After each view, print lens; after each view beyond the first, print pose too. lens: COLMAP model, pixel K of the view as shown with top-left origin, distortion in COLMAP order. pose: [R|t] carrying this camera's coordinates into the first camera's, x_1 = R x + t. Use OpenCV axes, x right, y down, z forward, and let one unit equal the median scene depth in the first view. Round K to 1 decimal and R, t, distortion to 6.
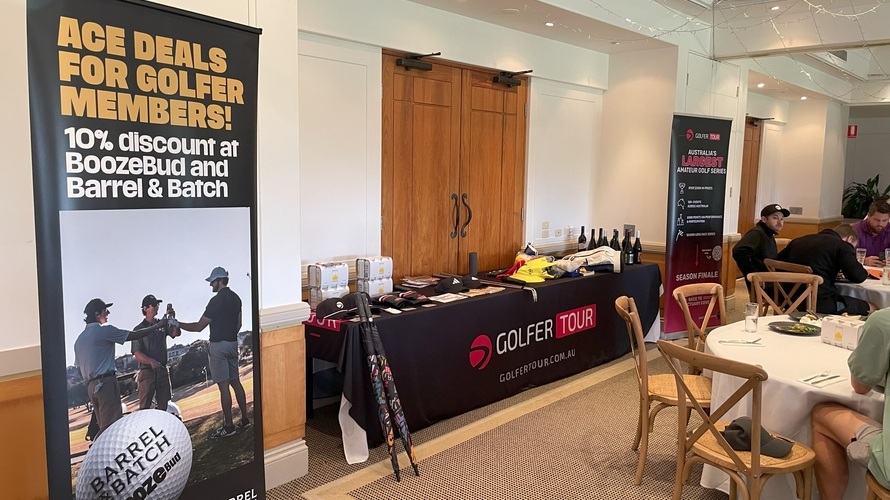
lens RADIAL K [[660.6, 0, 437.1], [0, 660.6, 251.0], [0, 0, 1]] dist [0.019698, -0.027230]
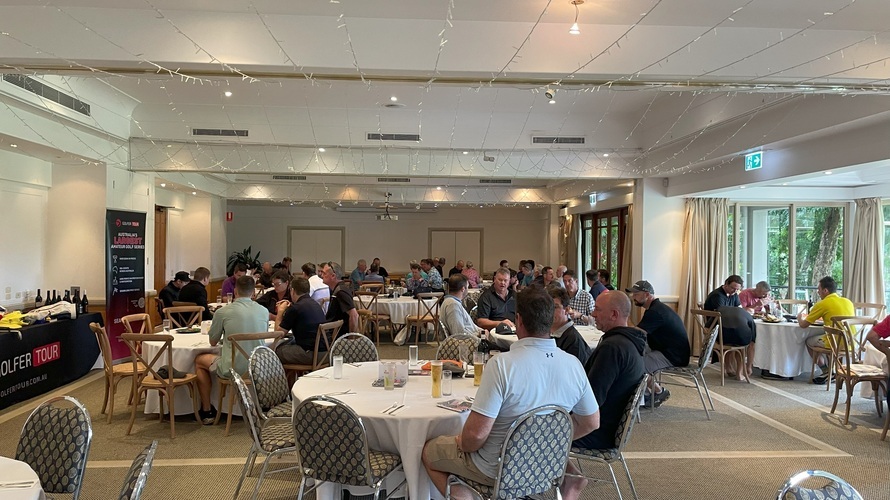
lens RADIAL K [[660.6, 0, 440.0], [0, 660.6, 251.6], [0, 0, 1]] dist [0.019698, -0.027230]
pose [[0.668457, -0.014292, 0.743614, -0.237151], [0.090552, 0.993941, -0.062296, 0.044573], [-0.738218, 0.108977, 0.665701, -0.502111]]
